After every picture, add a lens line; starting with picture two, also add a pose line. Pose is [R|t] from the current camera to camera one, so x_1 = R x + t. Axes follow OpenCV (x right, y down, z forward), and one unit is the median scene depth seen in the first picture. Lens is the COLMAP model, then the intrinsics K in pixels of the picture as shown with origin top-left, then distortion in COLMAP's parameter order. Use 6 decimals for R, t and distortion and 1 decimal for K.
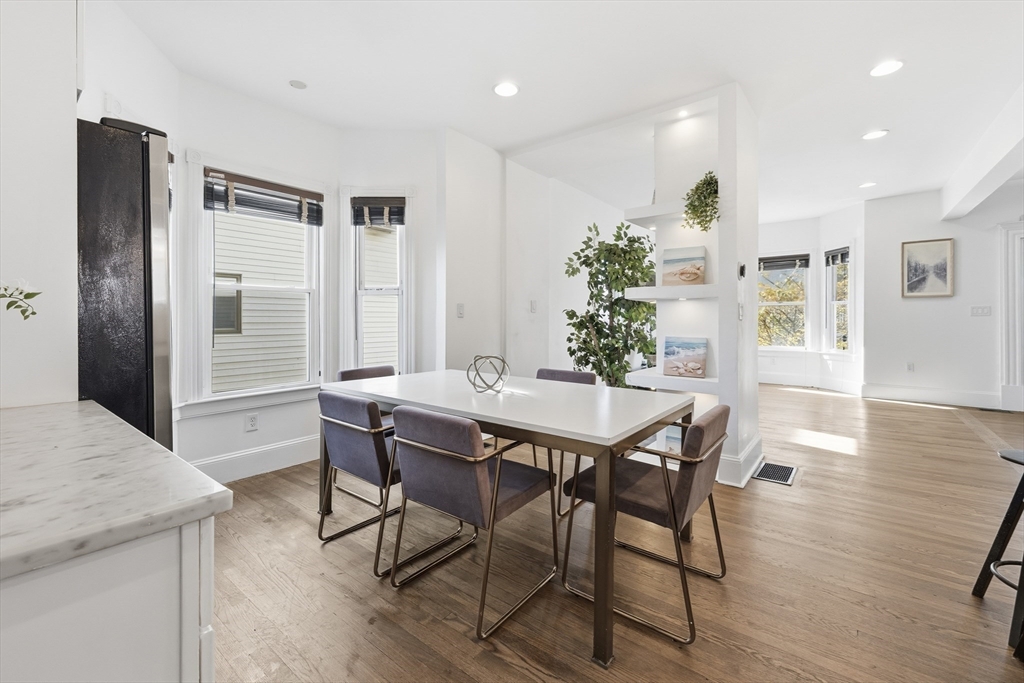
lens RADIAL K [[417.5, 0, 497.2], [0, 417.5, 319.8], [0, 0, 1]] dist [0.001145, 0.000019]
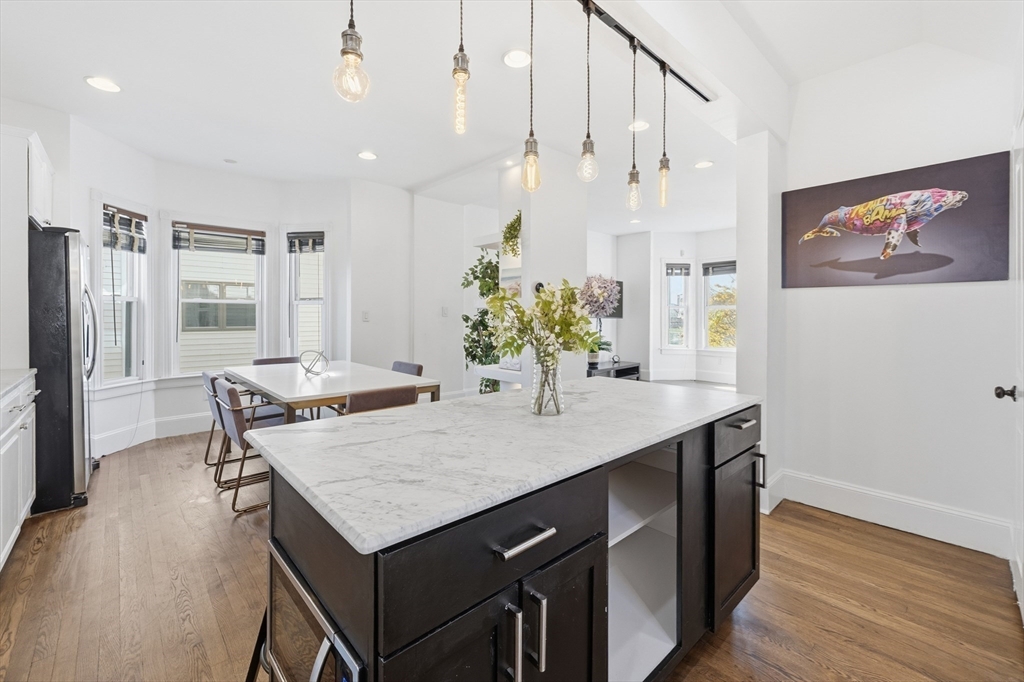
lens RADIAL K [[417.5, 0, 510.0], [0, 417.5, 317.9], [0, 0, 1]] dist [0.001145, 0.000019]
pose [[0.987926, 0.005185, -0.154840, 0.566164], [-0.004159, 0.999967, 0.006954, -0.028132], [0.154870, -0.006226, 0.987915, -0.226064]]
